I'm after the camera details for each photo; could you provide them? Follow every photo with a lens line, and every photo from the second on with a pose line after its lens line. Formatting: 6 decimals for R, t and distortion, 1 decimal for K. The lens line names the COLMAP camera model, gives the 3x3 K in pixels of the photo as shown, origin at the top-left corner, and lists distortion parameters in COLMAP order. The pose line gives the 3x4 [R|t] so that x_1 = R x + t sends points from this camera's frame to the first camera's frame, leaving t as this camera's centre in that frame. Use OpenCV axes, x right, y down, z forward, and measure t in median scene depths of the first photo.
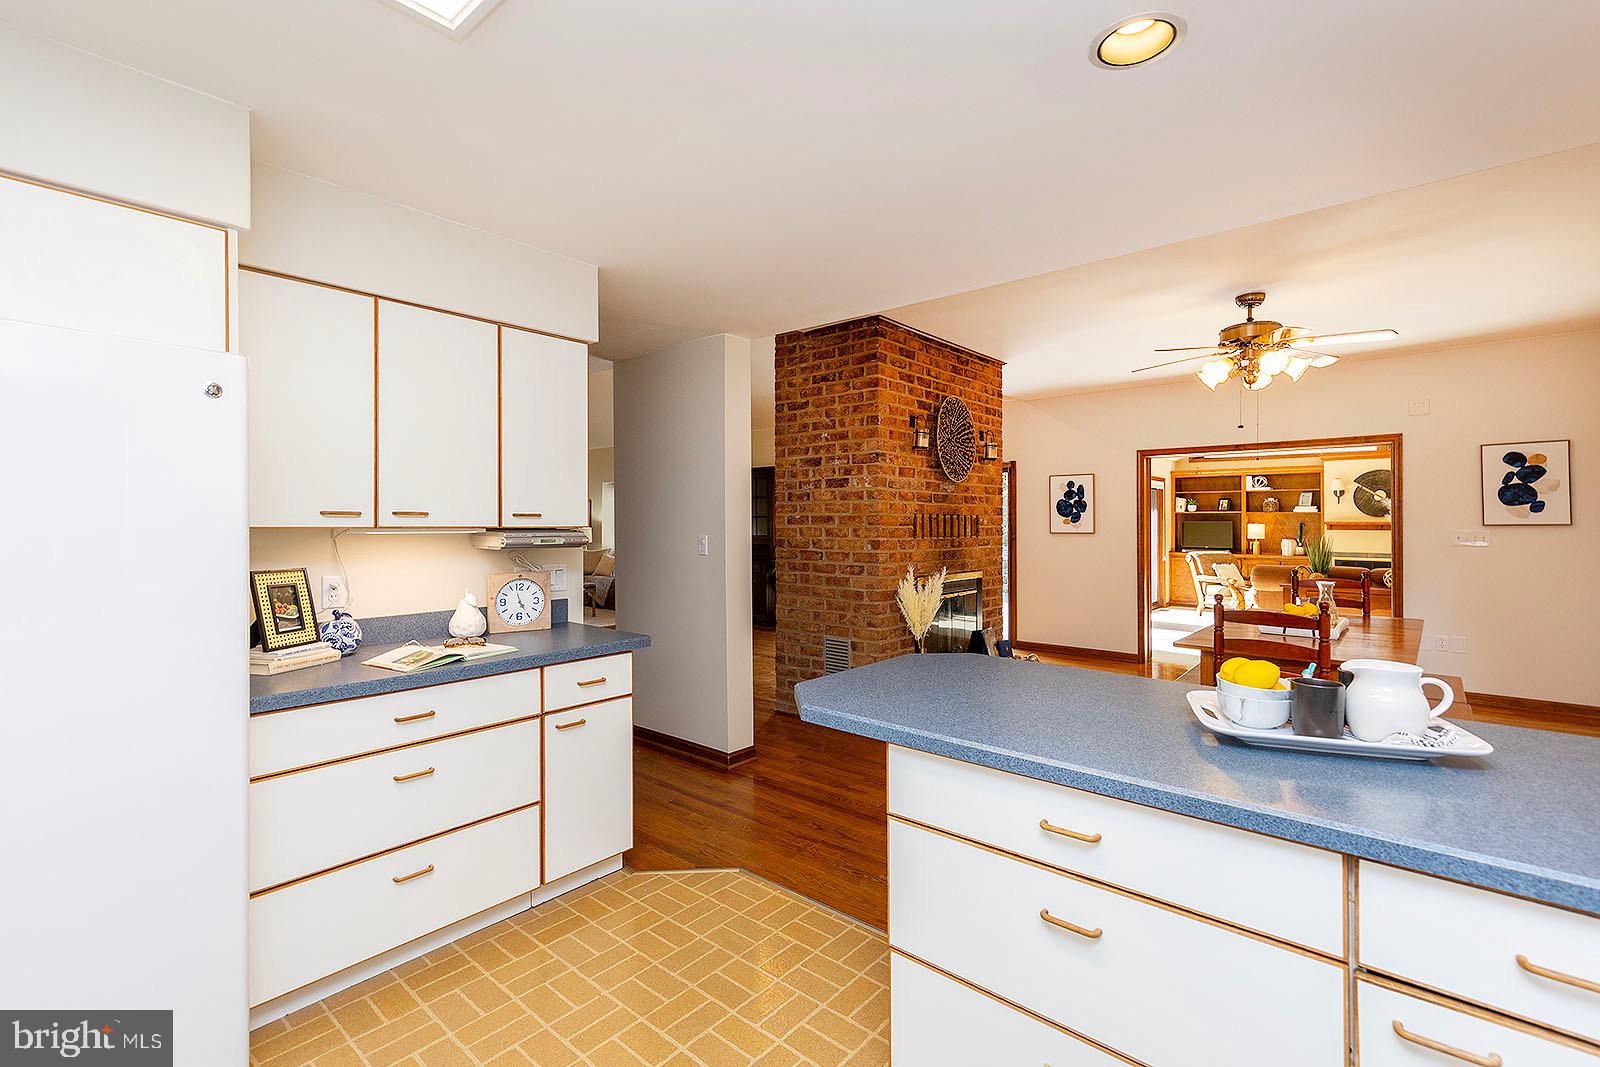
lens RADIAL K [[756.4, 0, 801.4], [0, 756.4, 515.6], [0, 0, 1]] dist [0.001866, 0.001327]
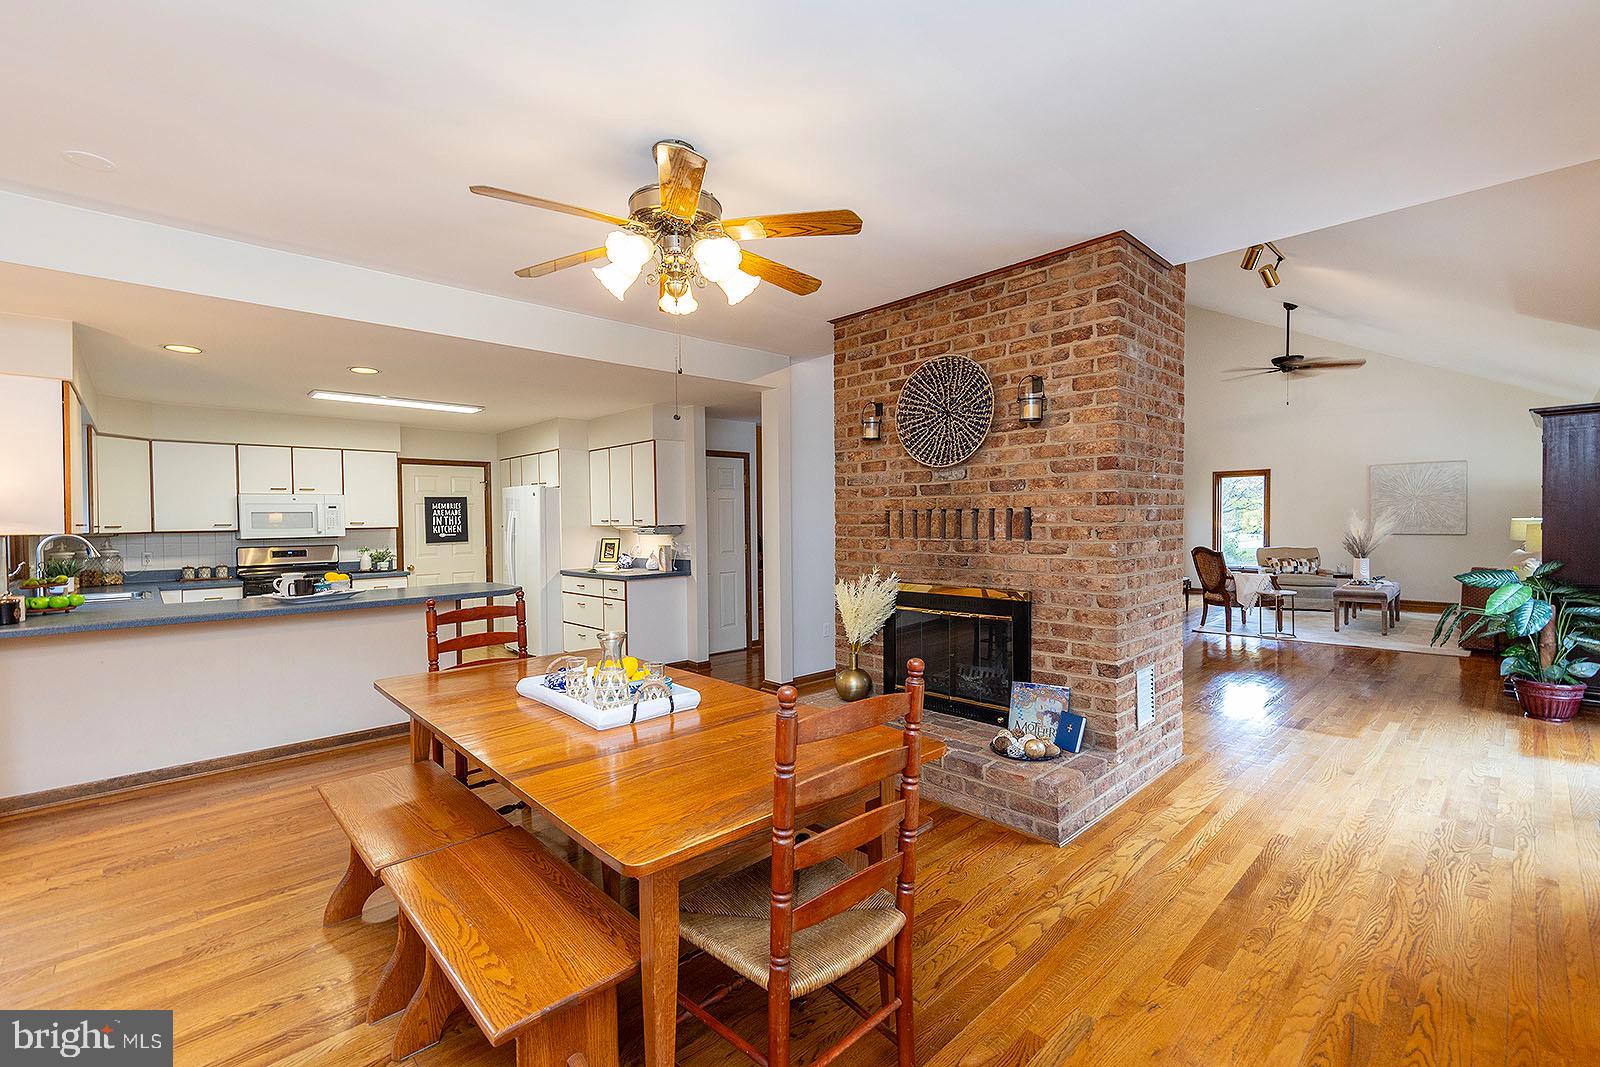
lens RADIAL K [[700.1, 0, 833.2], [0, 700.1, 520.7], [0, 0, 1]] dist [-0.000007, -0.001456]
pose [[-0.105682, 0.002184, -0.994398, 0.943153], [0.024551, 0.999698, -0.000413, 0.007879], [0.994097, -0.024457, -0.105704, 0.981350]]
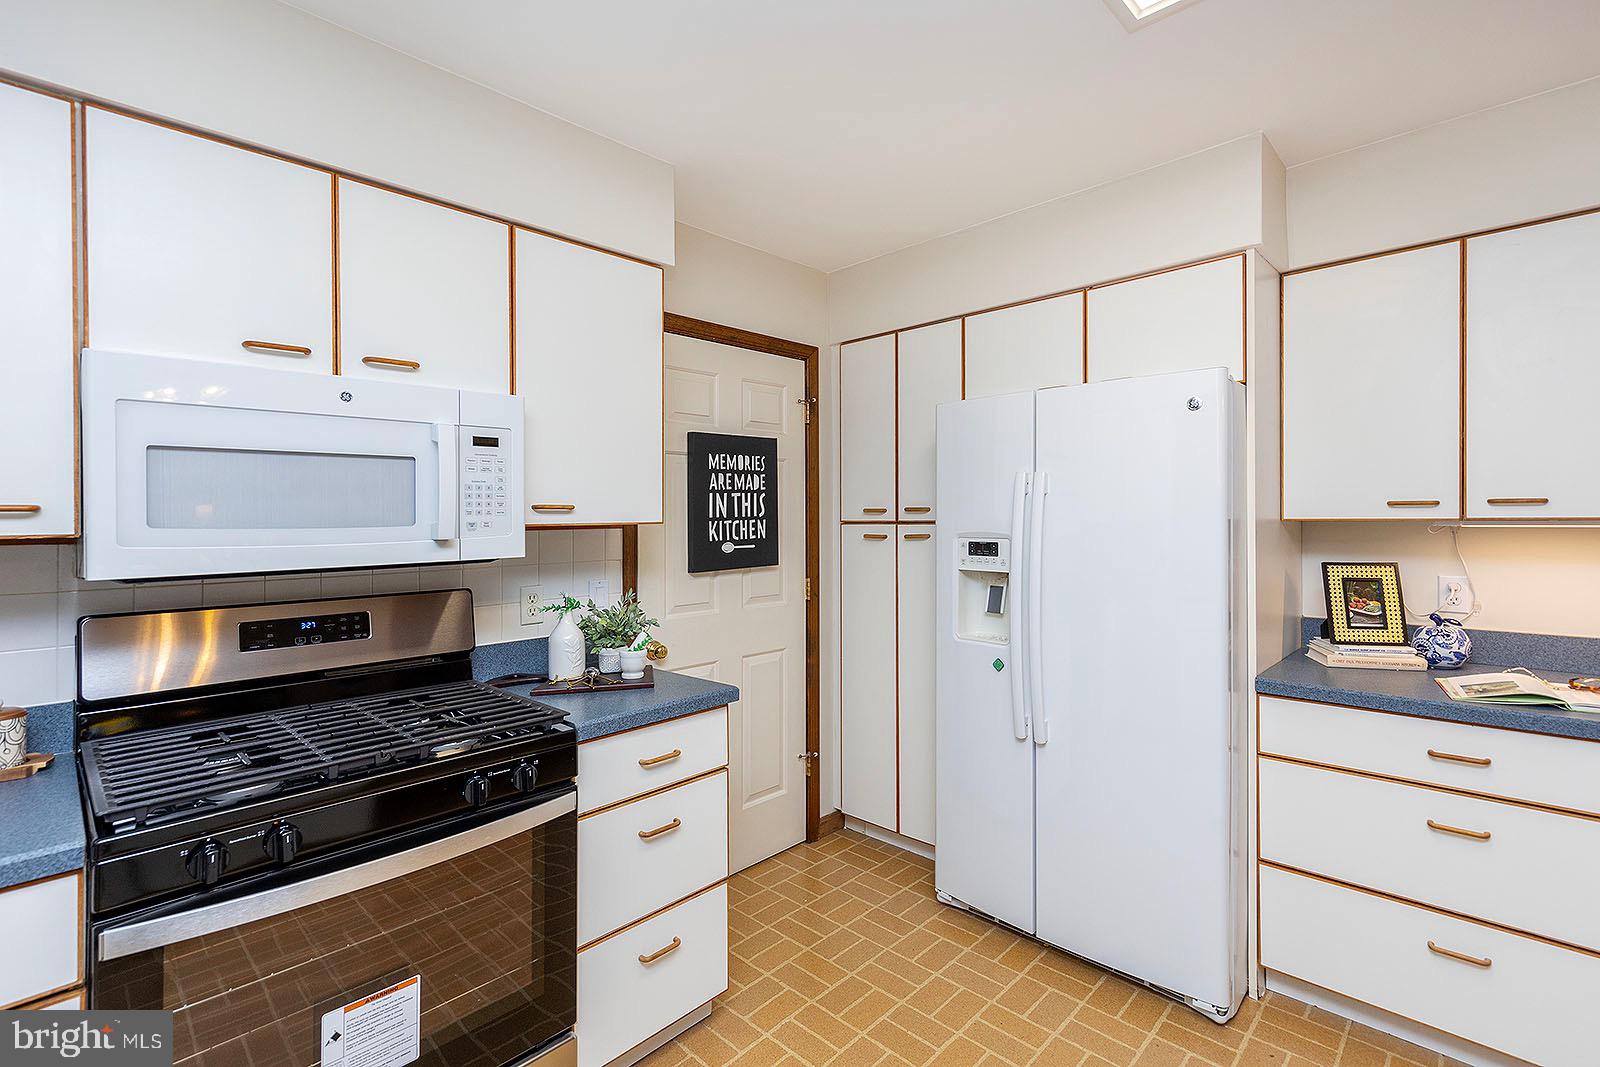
lens RADIAL K [[756.4, 0, 823.4], [0, 756.4, 513.3], [0, 0, 1]] dist [0.001866, 0.001327]
pose [[-0.099970, -0.007679, -0.994961, 0.152917], [0.023957, 0.999662, -0.010122, 0.000513], [0.994702, -0.024849, -0.099752, 0.184530]]
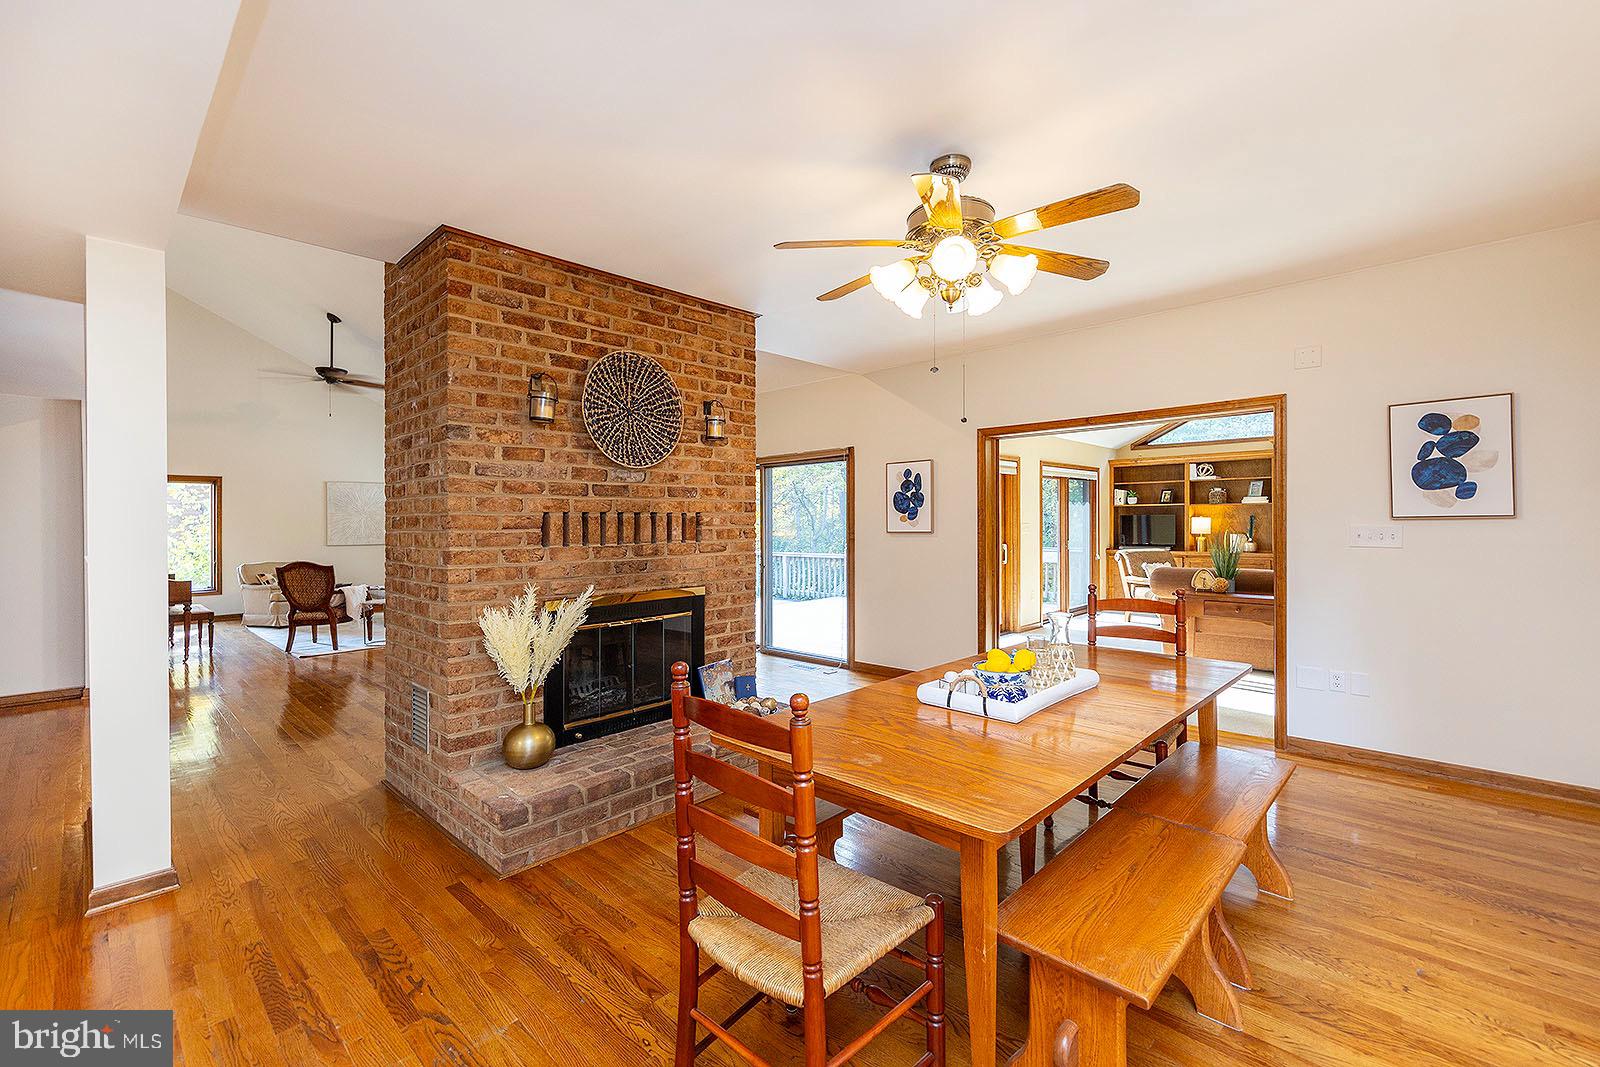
lens RADIAL K [[700.1, 0, 806.9], [0, 700.1, 518.9], [0, 0, 1]] dist [-0.000007, -0.001456]
pose [[0.998320, -0.011939, -0.056703, 0.416869], [0.012391, 0.999894, 0.007619, 0.001880], [0.056606, -0.008309, 0.998362, 0.336698]]
